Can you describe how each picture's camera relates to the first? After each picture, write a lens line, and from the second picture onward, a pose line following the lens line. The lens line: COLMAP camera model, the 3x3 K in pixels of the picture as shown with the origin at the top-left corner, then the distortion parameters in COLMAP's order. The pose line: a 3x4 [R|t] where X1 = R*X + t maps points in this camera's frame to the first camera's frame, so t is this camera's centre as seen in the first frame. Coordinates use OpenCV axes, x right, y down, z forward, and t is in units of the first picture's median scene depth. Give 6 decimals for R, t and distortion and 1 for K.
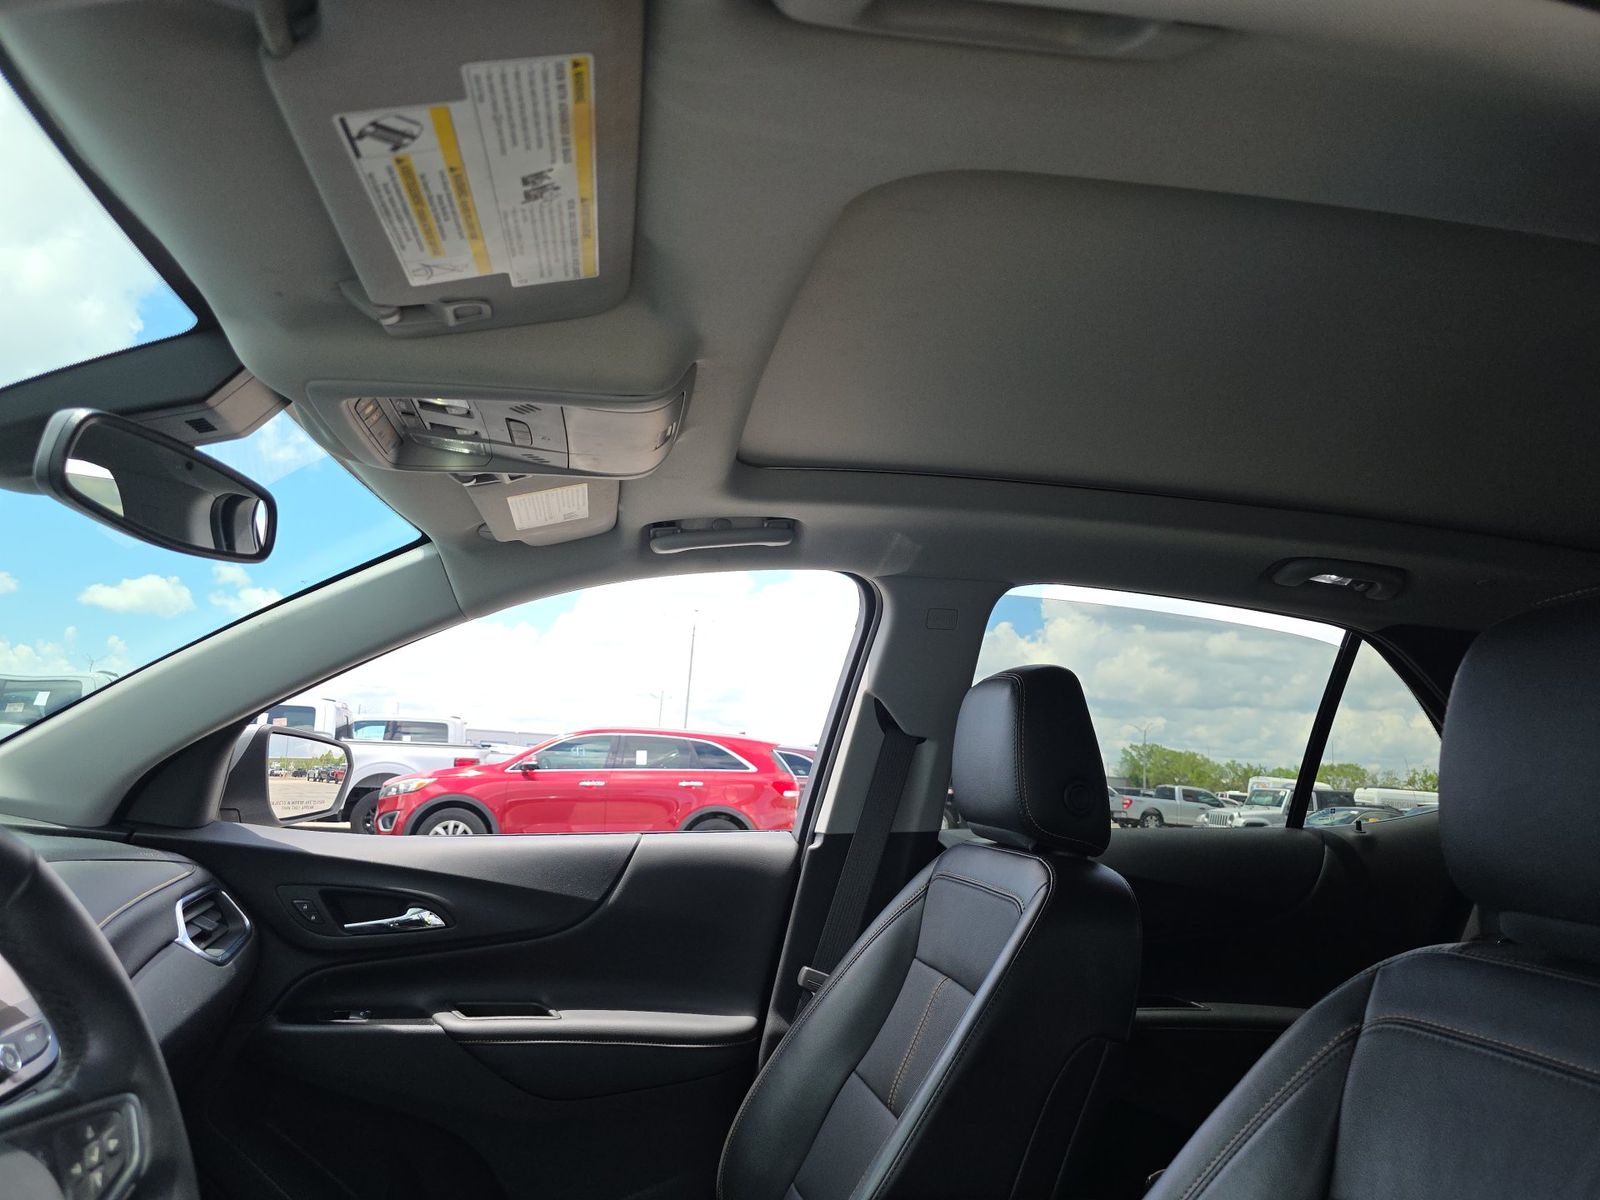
lens RADIAL K [[1111.6, 0, 816.0], [0, 1111.6, 596.4], [0, 0, 1]] dist [0.053670, -0.046363]
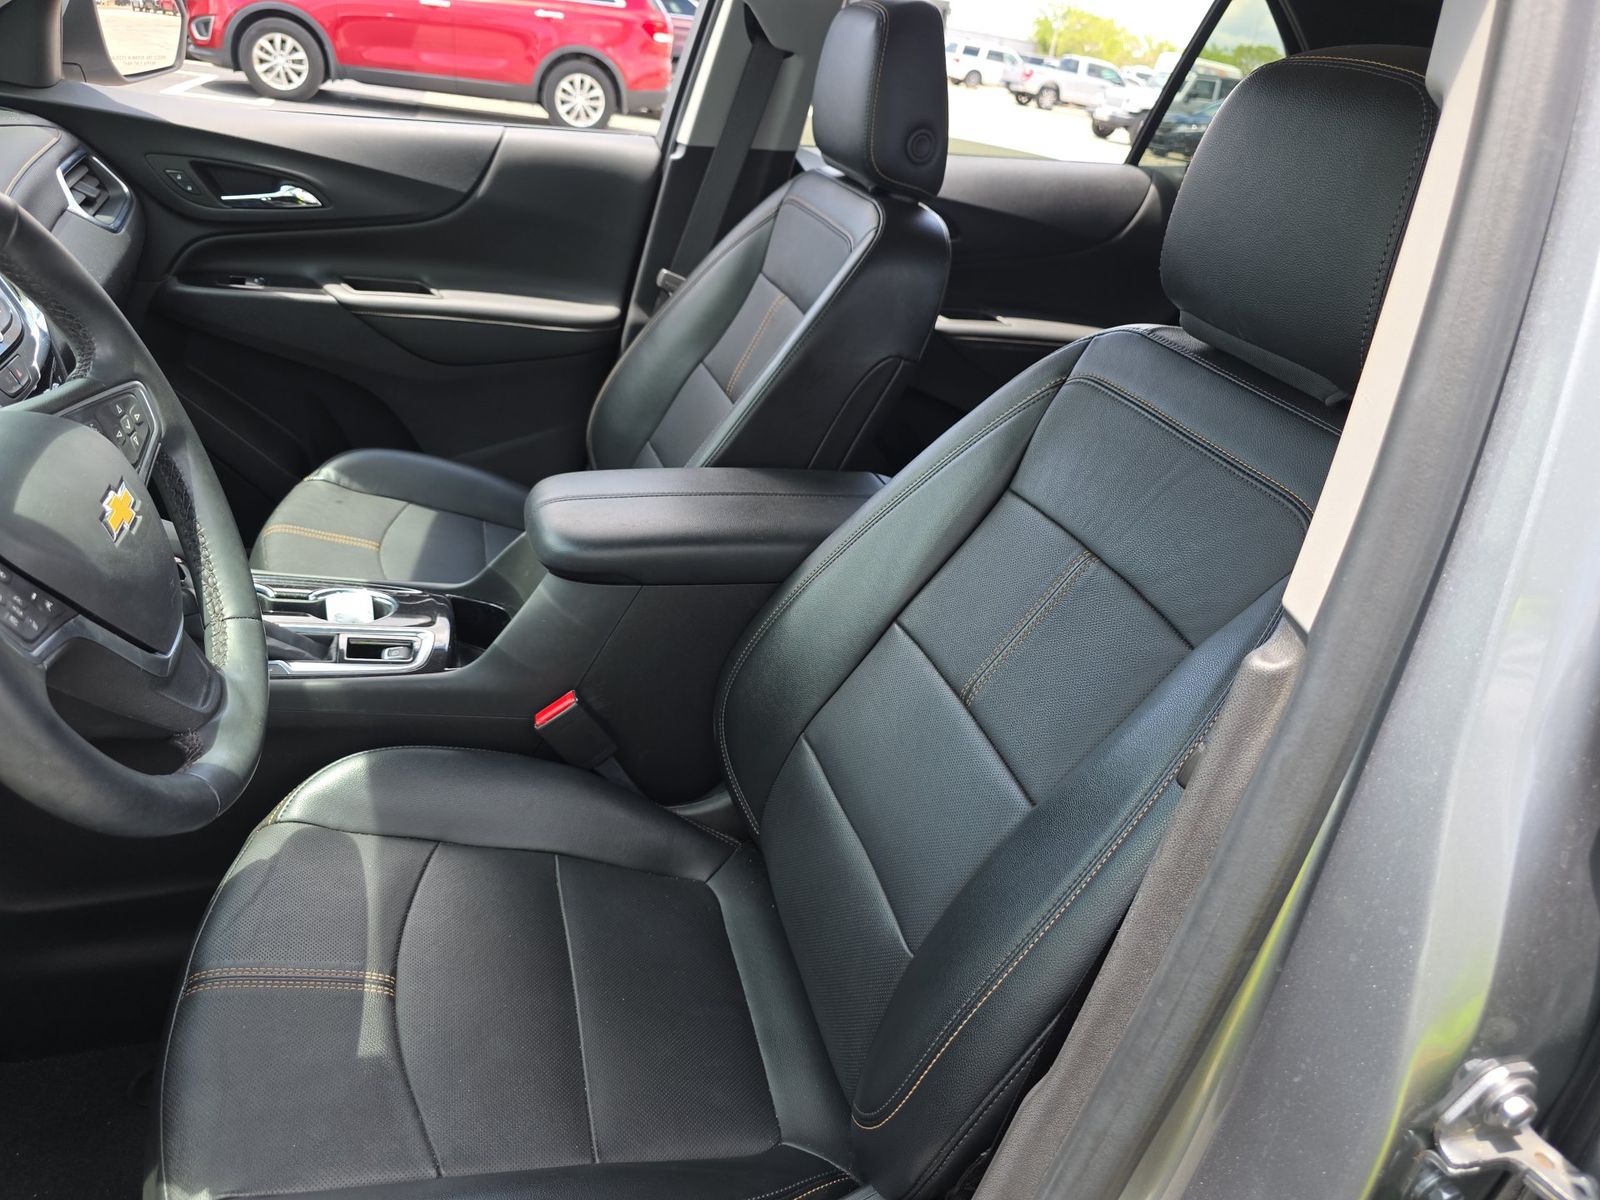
lens RADIAL K [[1111.6, 0, 816.0], [0, 1111.6, 596.4], [0, 0, 1]] dist [0.053670, -0.046363]
pose [[0.990805, 0.040390, 0.129126, 0.010785], [-0.109318, 0.801314, 0.588171, -0.087771], [-0.079715, -0.596879, 0.798362, -0.108587]]
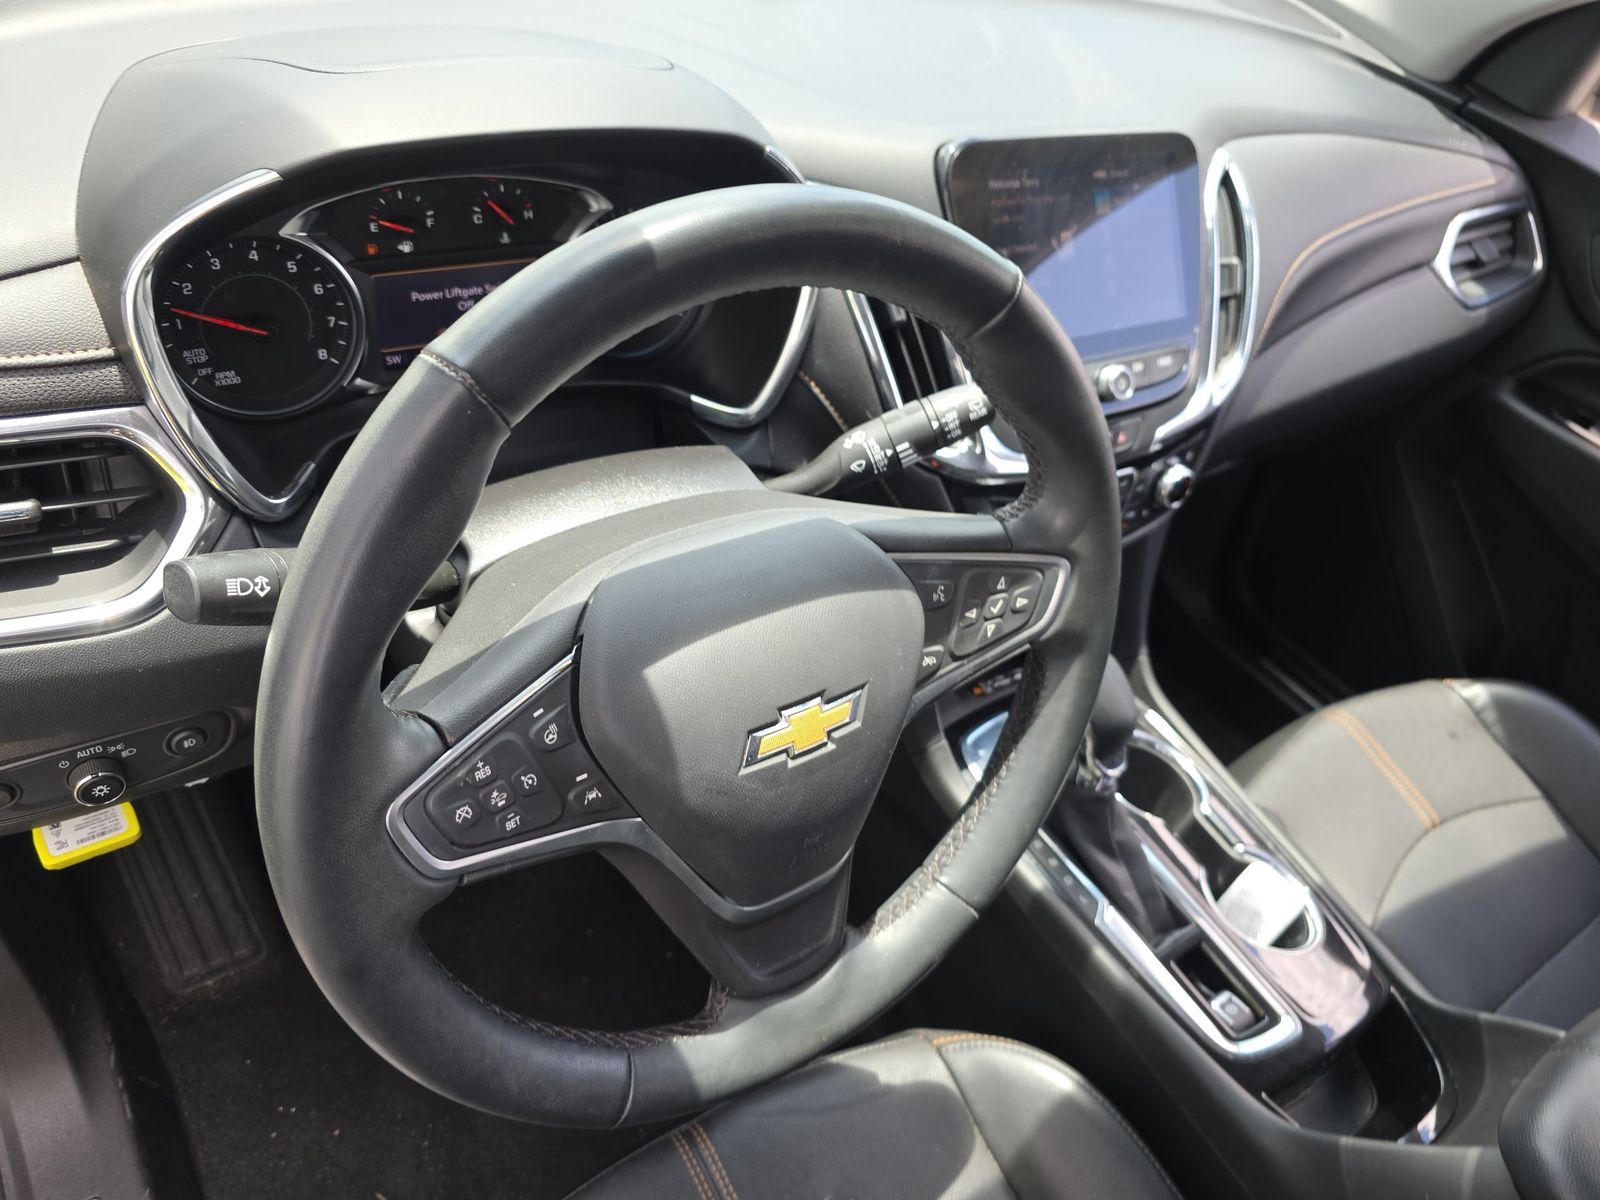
lens RADIAL K [[1132.5, 0, 800.0], [0, 1132.5, 600.0], [0, 0, 1]] dist [0.035747, -0.055902]
pose [[0.395297, 0.634377, -0.664309, -0.025108], [-0.039377, 0.734251, 0.677736, -0.055183], [0.917709, -0.241748, 0.315227, 0.195449]]
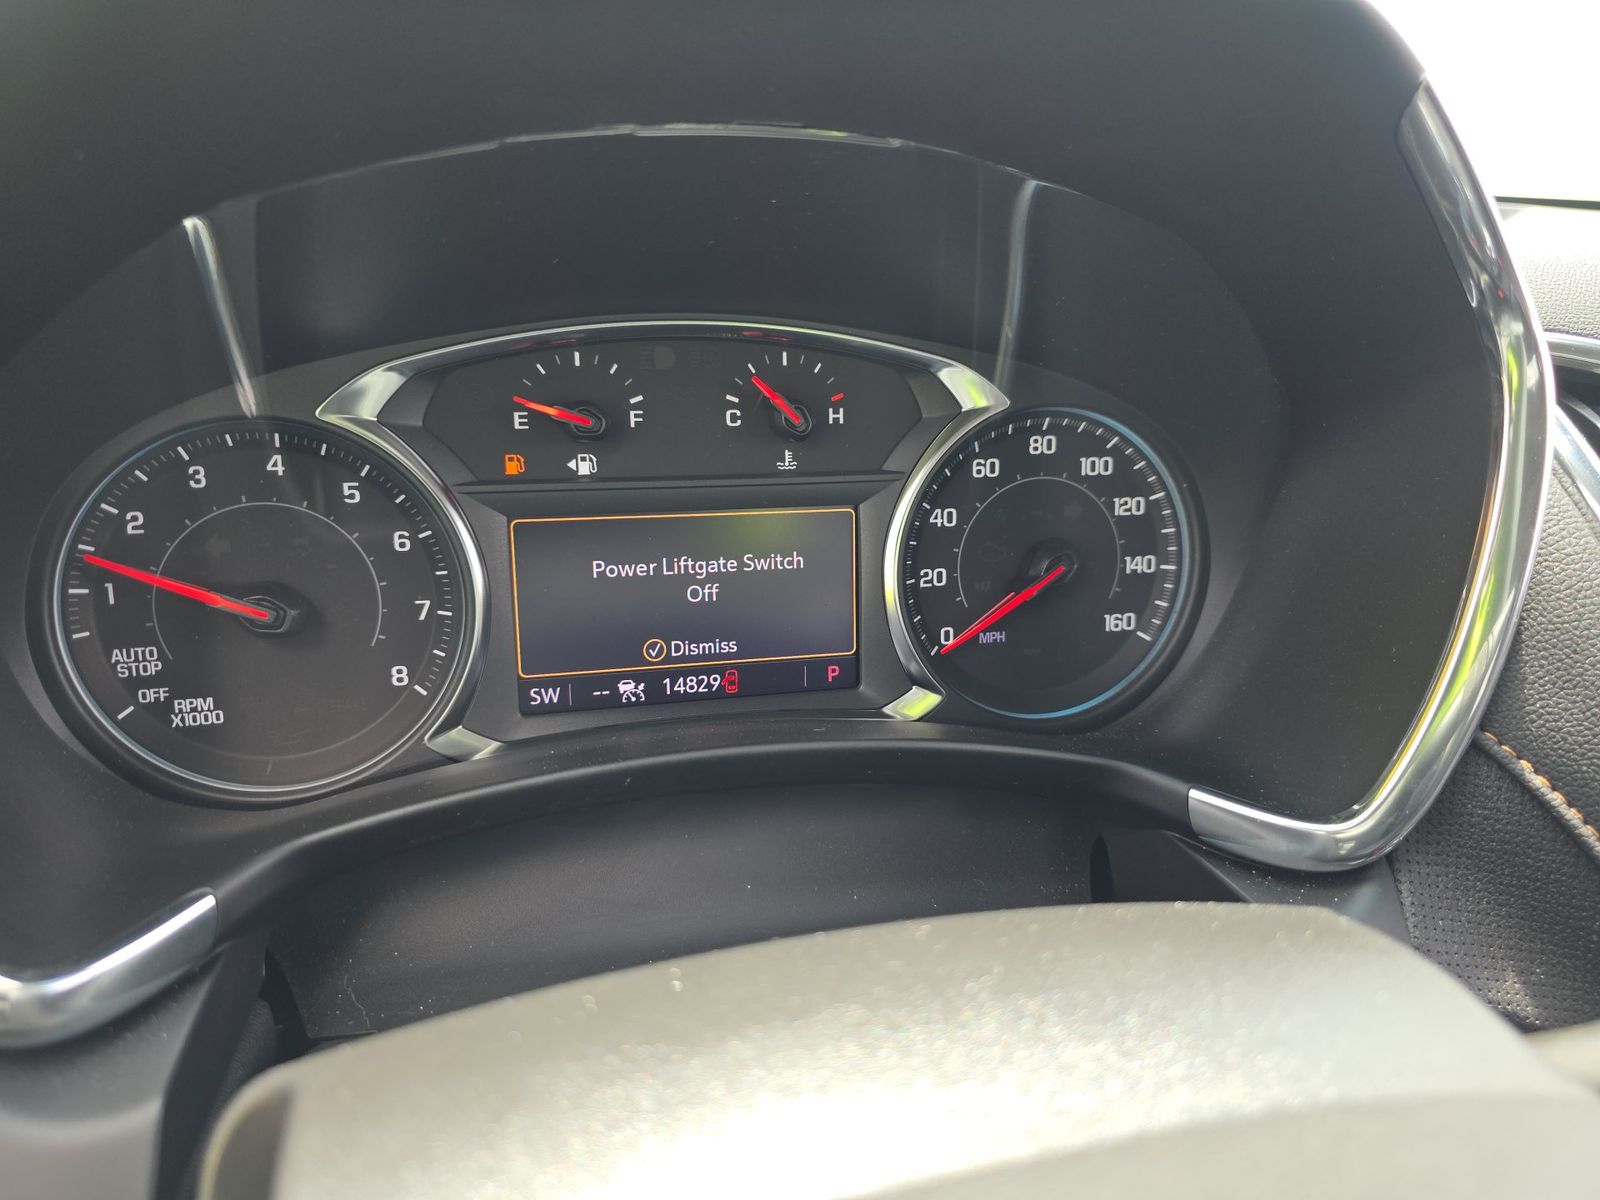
lens RADIAL K [[1132.5, 0, 800.0], [0, 1132.5, 600.0], [0, 0, 1]] dist [0.035747, -0.055902]
pose [[0.083110, 0.297070, -0.951232, -0.230754], [0.109401, 0.946045, 0.305009, 0.099482], [0.990517, -0.129415, 0.046126, 0.250642]]
